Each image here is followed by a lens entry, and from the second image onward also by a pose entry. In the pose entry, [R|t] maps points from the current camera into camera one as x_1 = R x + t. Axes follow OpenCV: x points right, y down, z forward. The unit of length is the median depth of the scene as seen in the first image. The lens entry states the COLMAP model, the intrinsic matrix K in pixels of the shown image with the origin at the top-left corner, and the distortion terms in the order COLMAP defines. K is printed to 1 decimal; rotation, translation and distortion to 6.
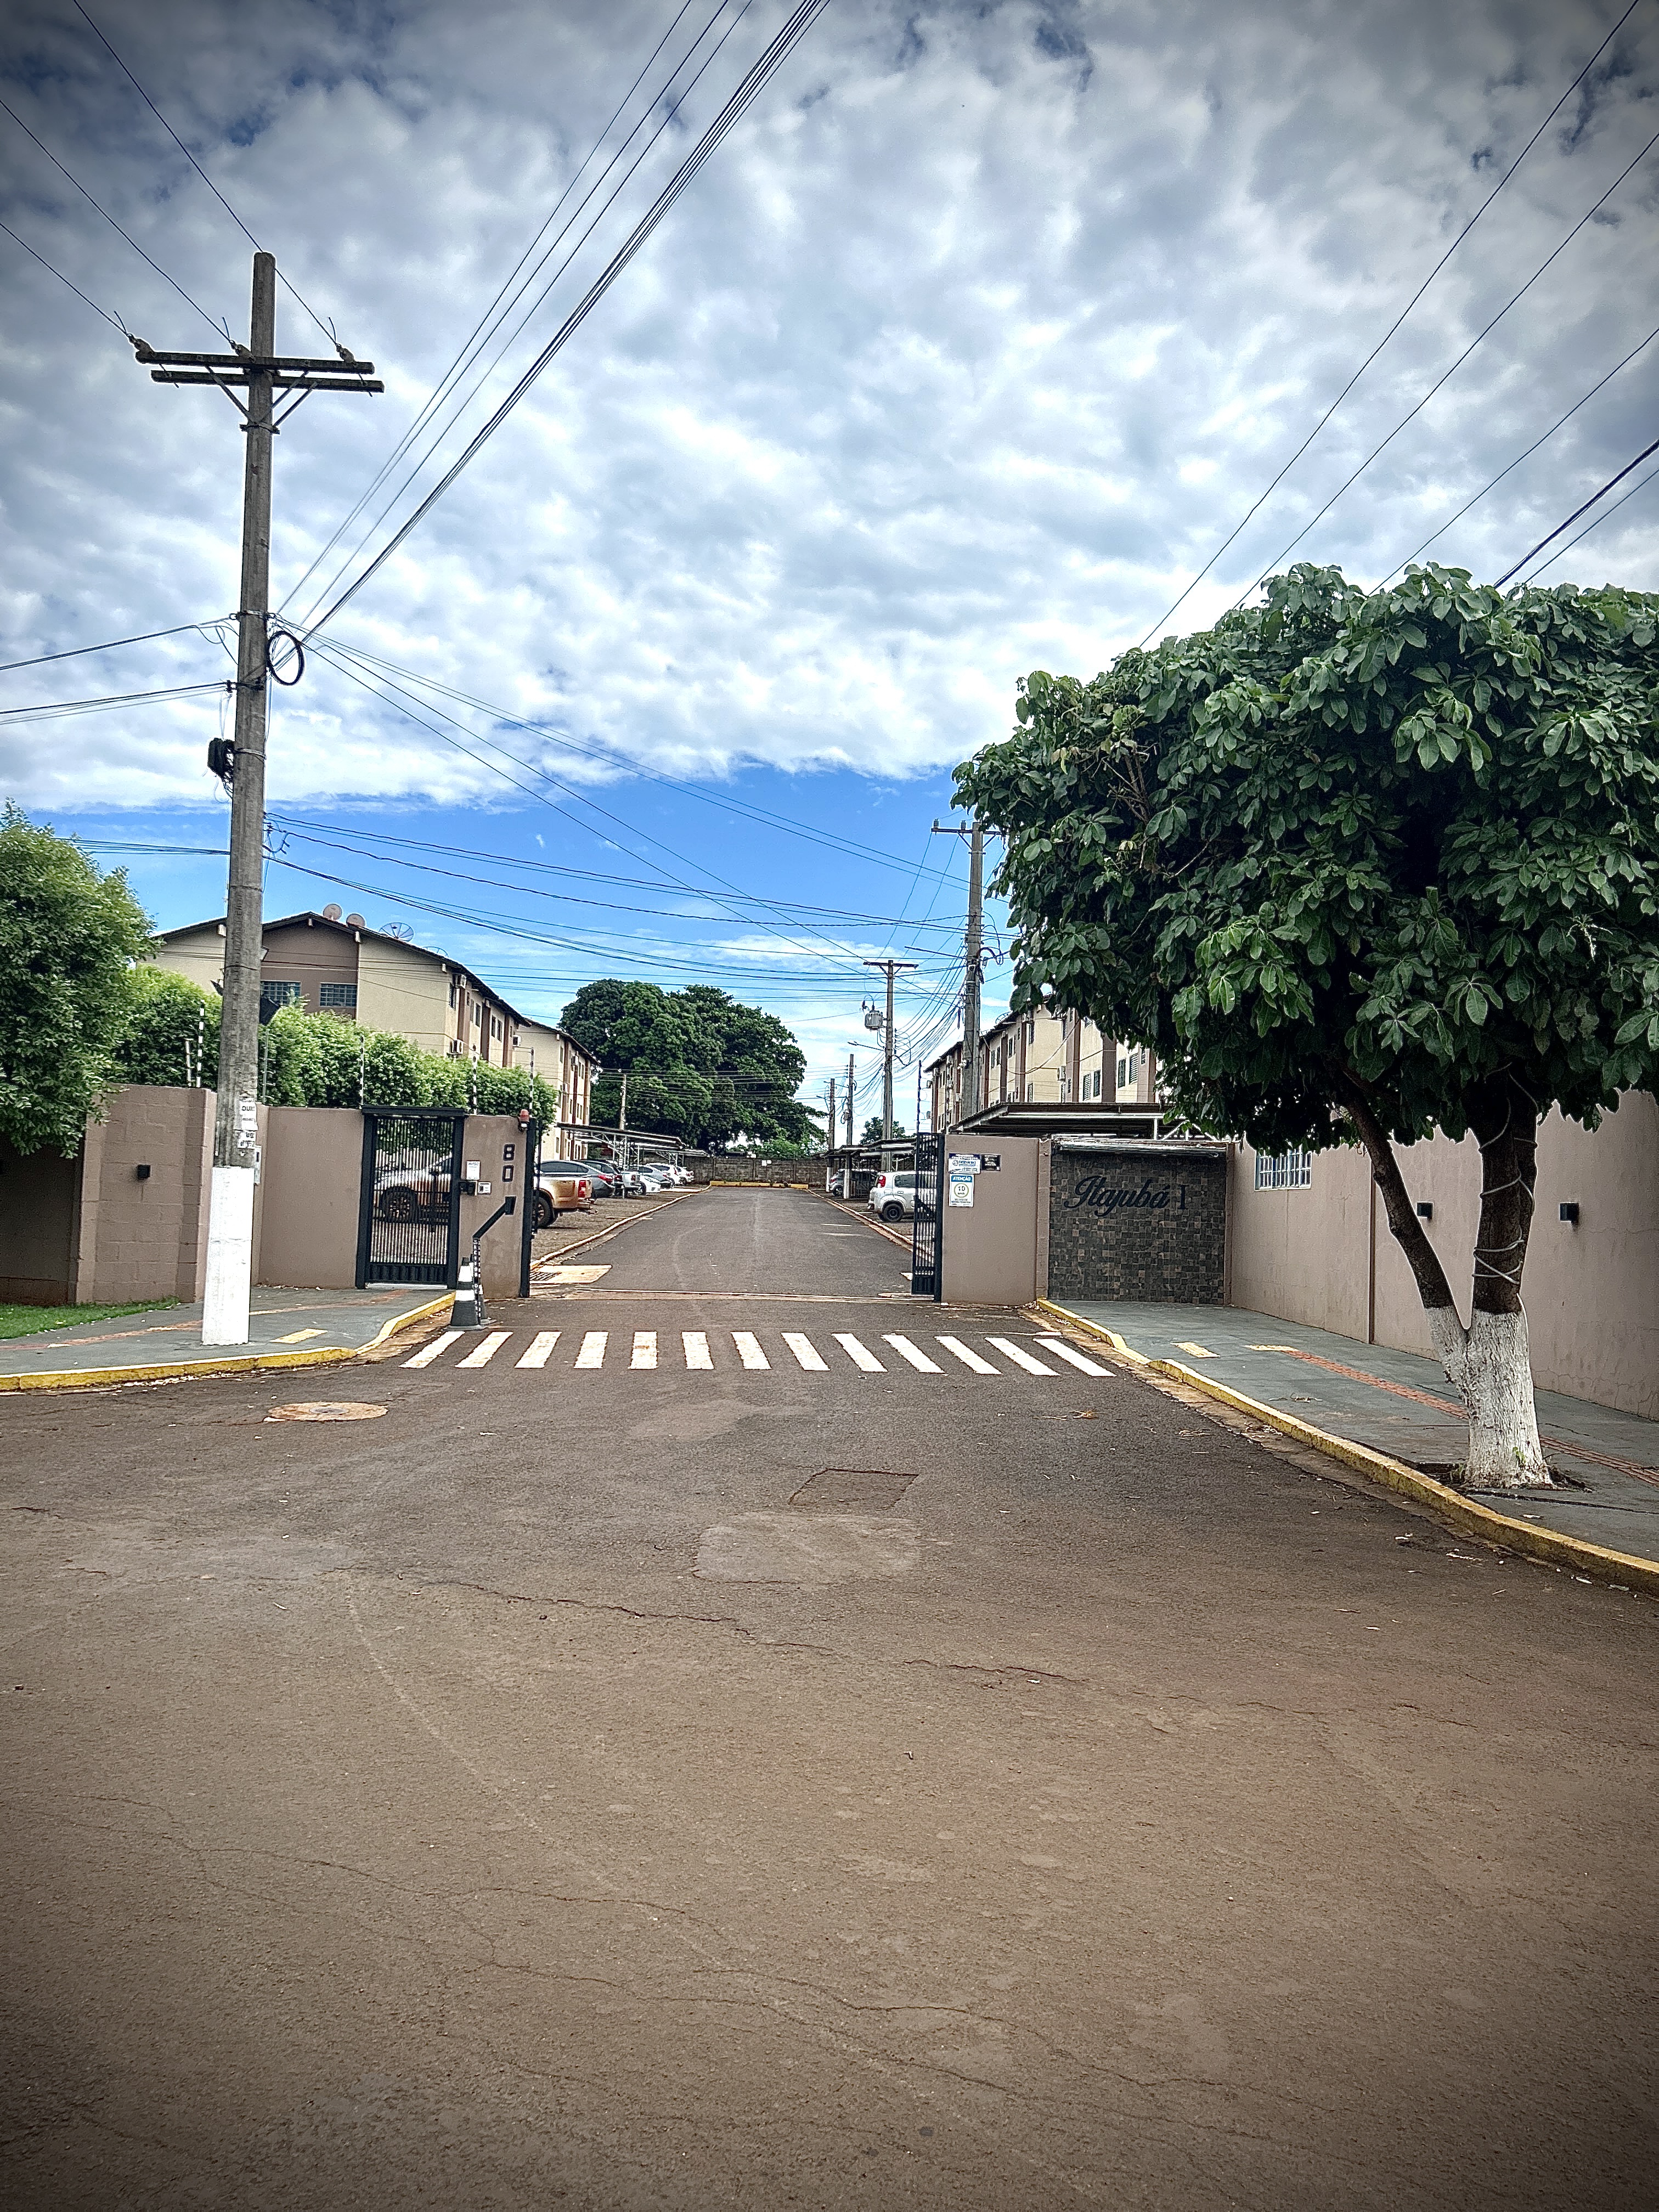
lens RADIAL K [[1694.8, 0, 829.5], [0, 1694.8, 1106.0], [0, 0, 1]] dist [0.153570, -0.000602]
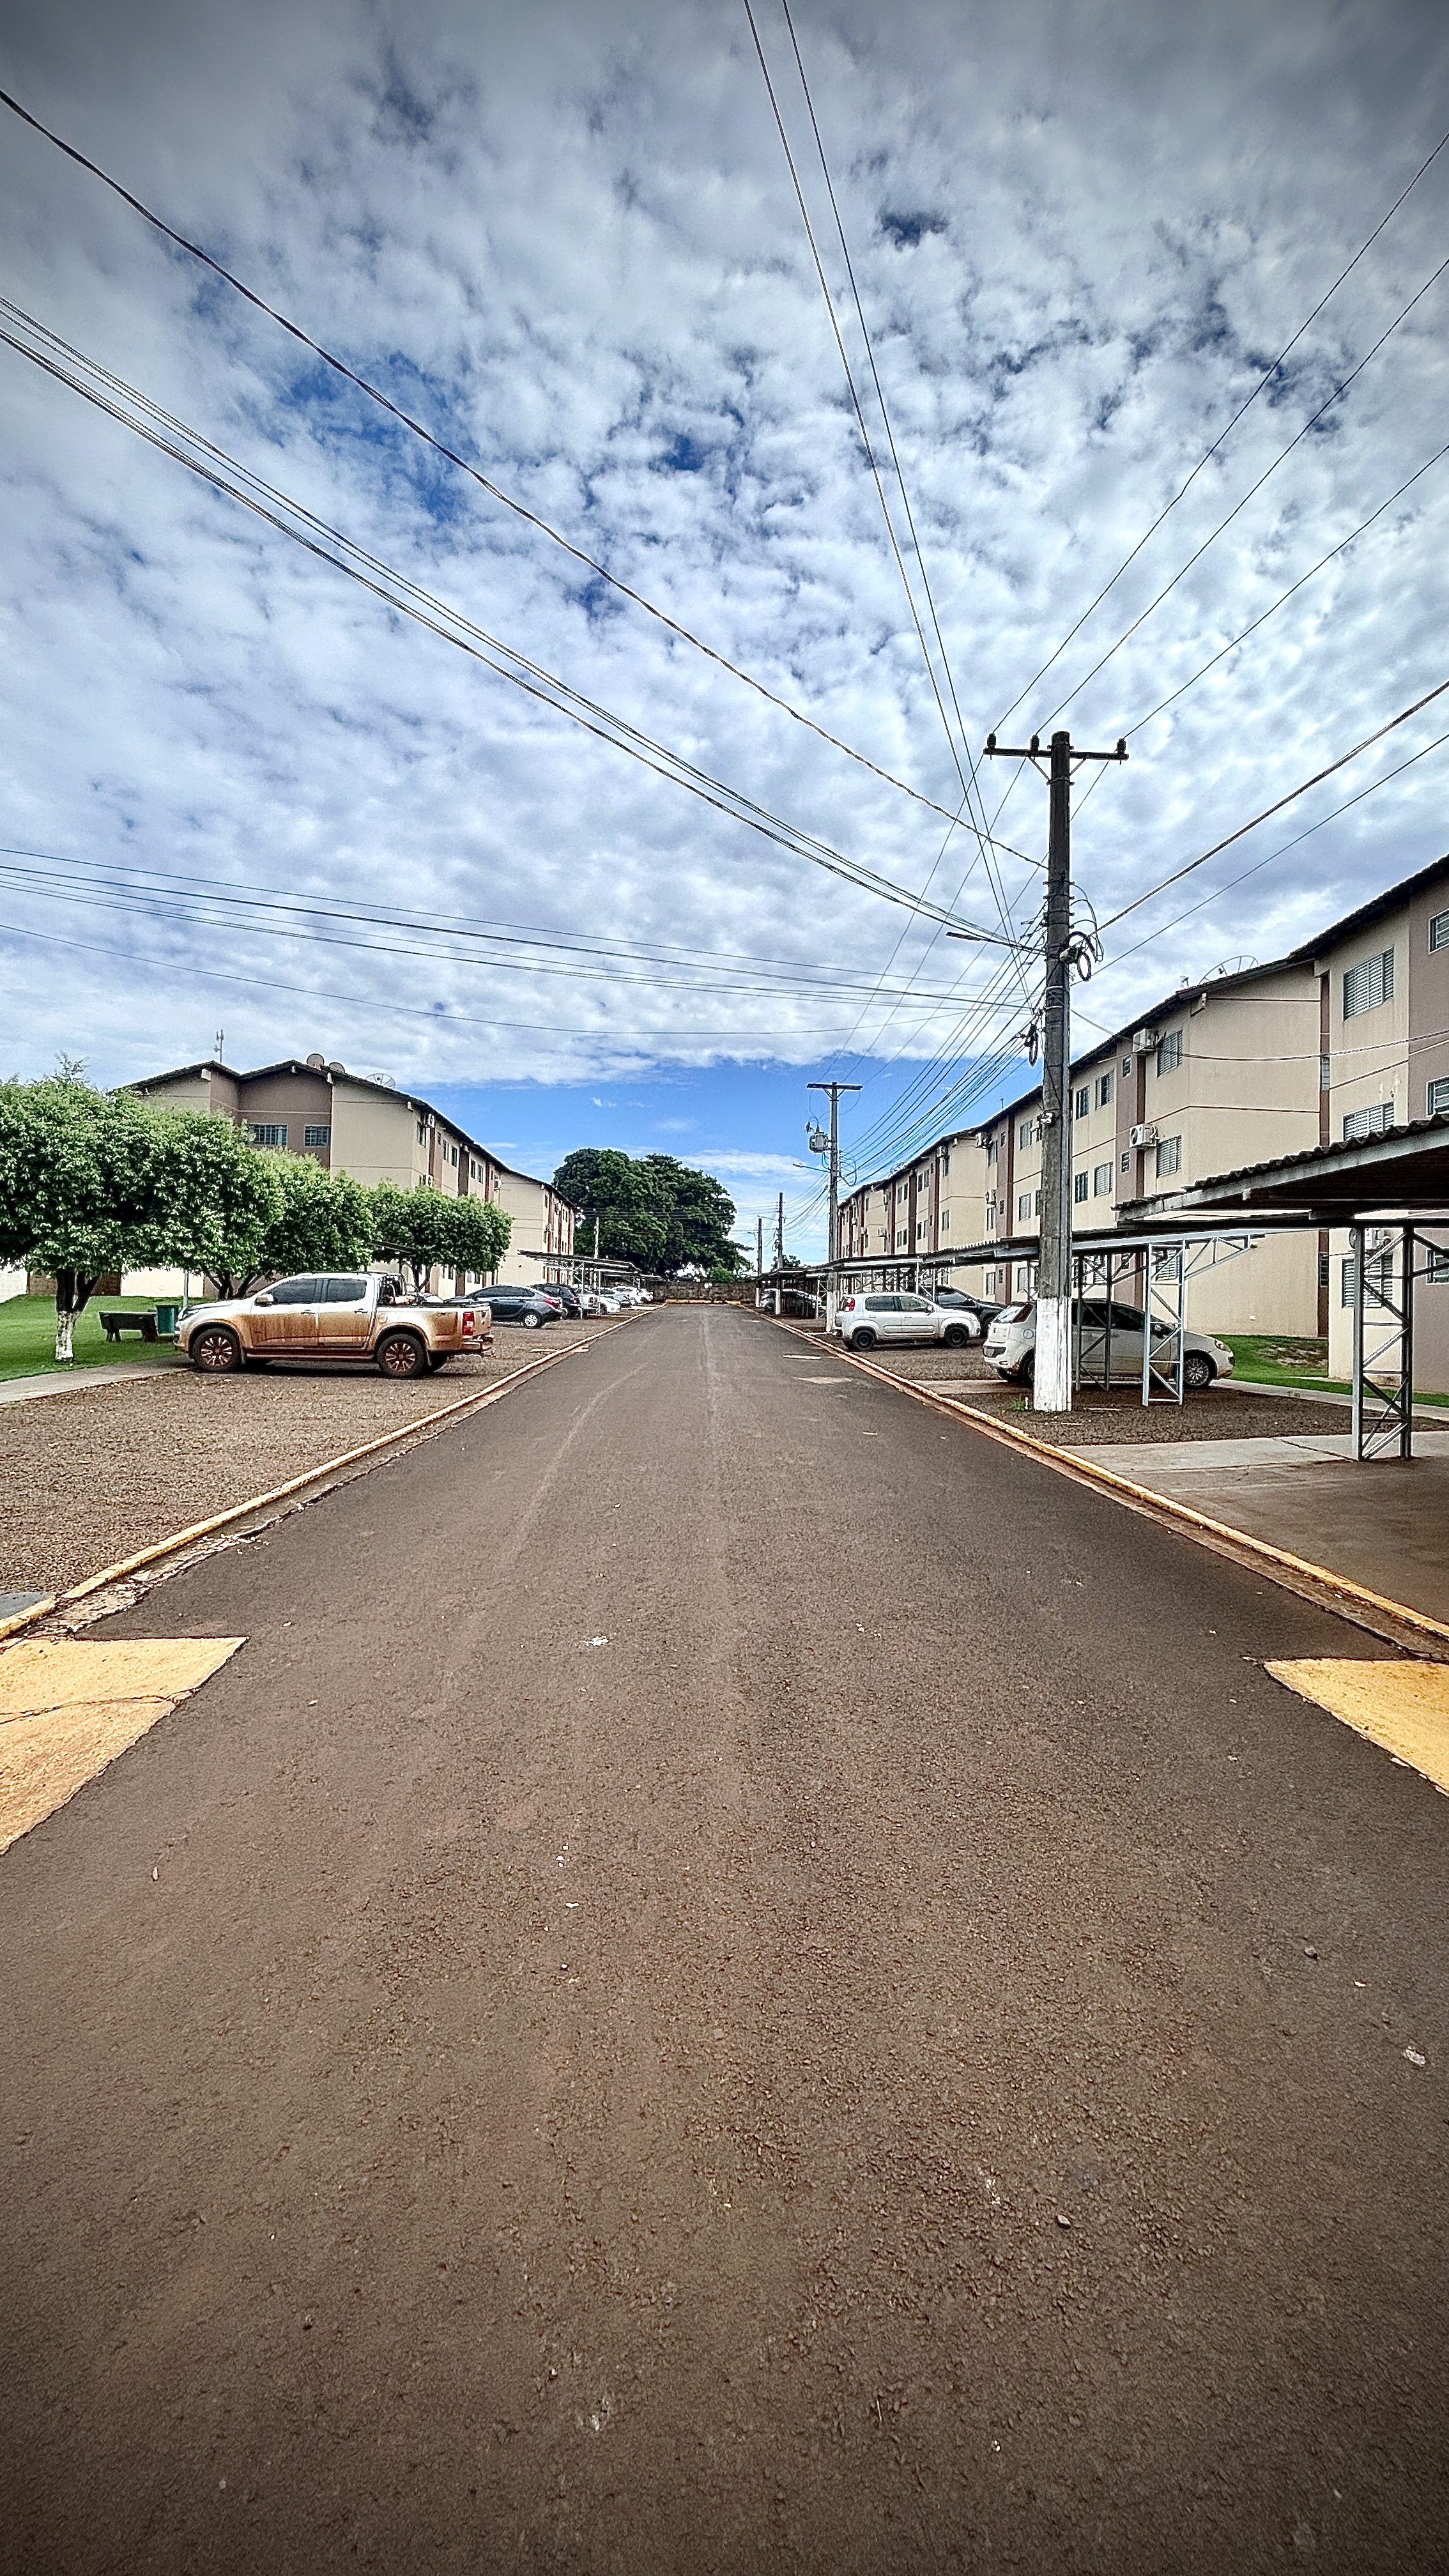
lens RADIAL K [[1036.2, 0, 724.5], [0, 1036.2, 1288.0], [0, 0, 1]] dist [-0.000769, -0.000170]
pose [[0.999763, -0.011708, -0.018347, -0.017957], [0.012372, 0.999257, 0.036491, 0.011884], [0.017906, -0.036710, 0.999166, 0.350398]]
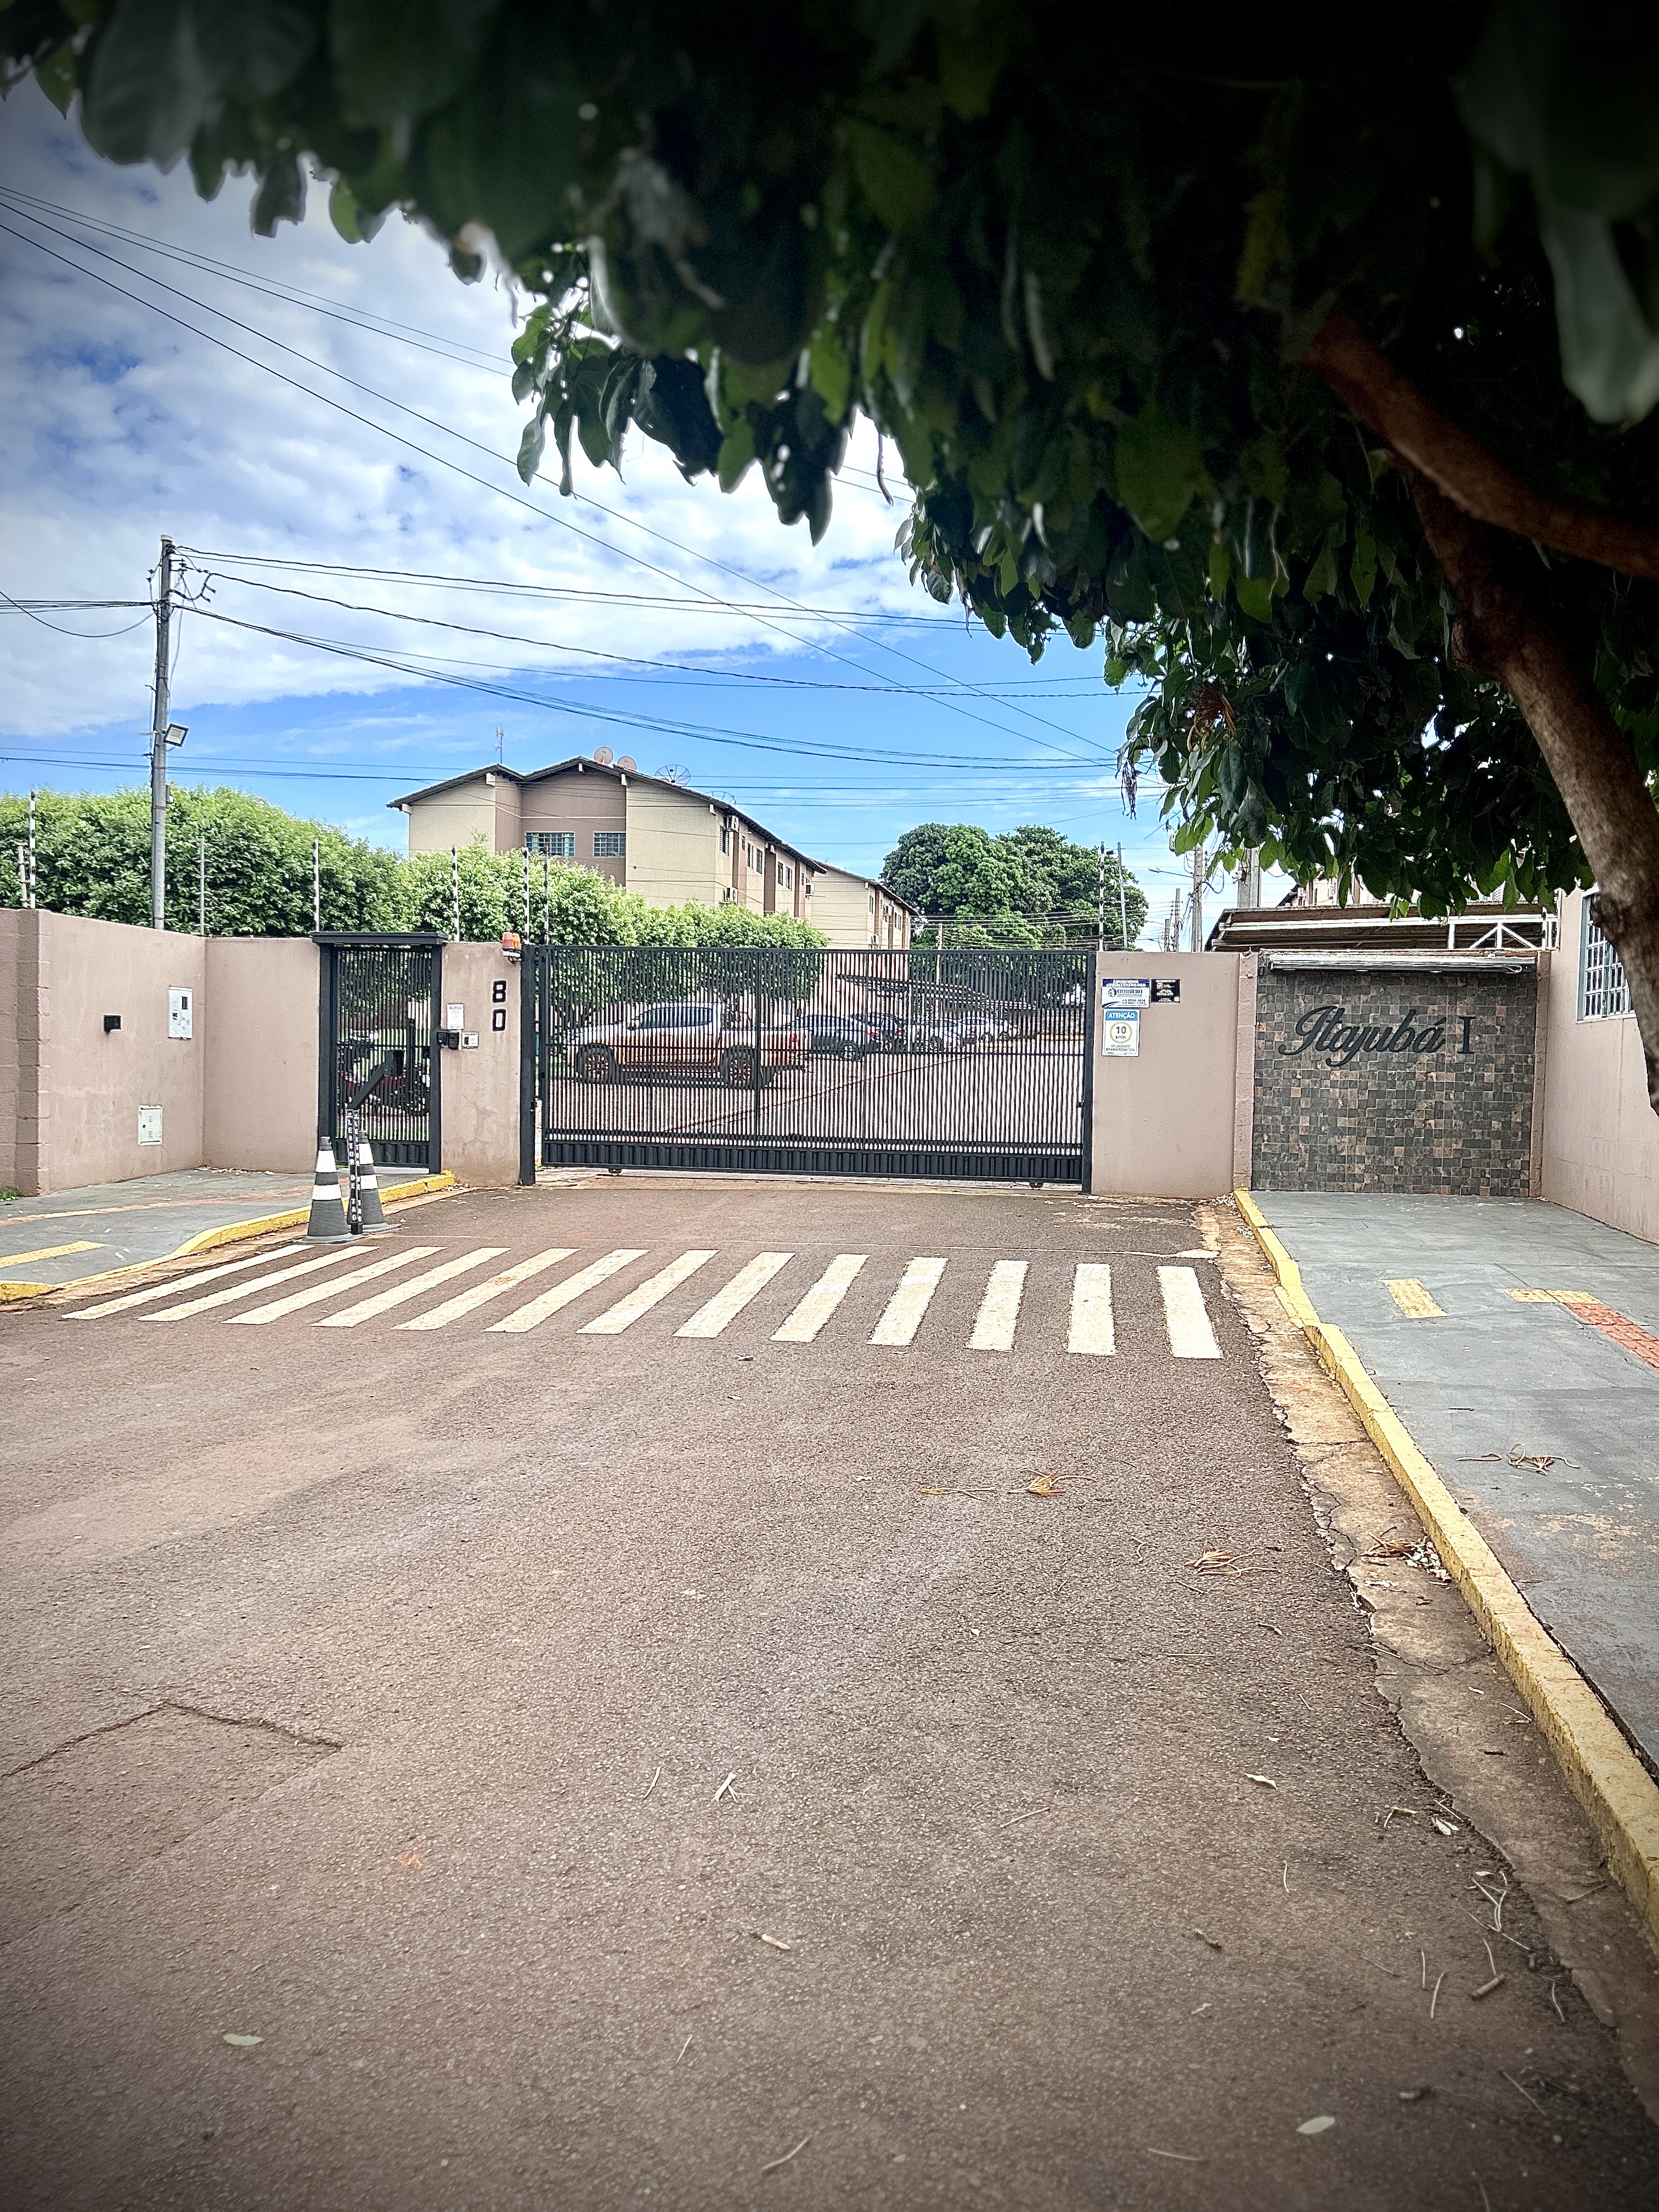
lens RADIAL K [[1684.4, 0, 817.9], [0, 1684.4, 1157.6], [0, 0, 1]] dist [0.083363, -0.000608]
pose [[0.974466, -0.001226, -0.224530, 0.036684], [0.026909, 0.993416, 0.111362, 0.006781], [0.222915, -0.114561, 0.968083, 0.101098]]
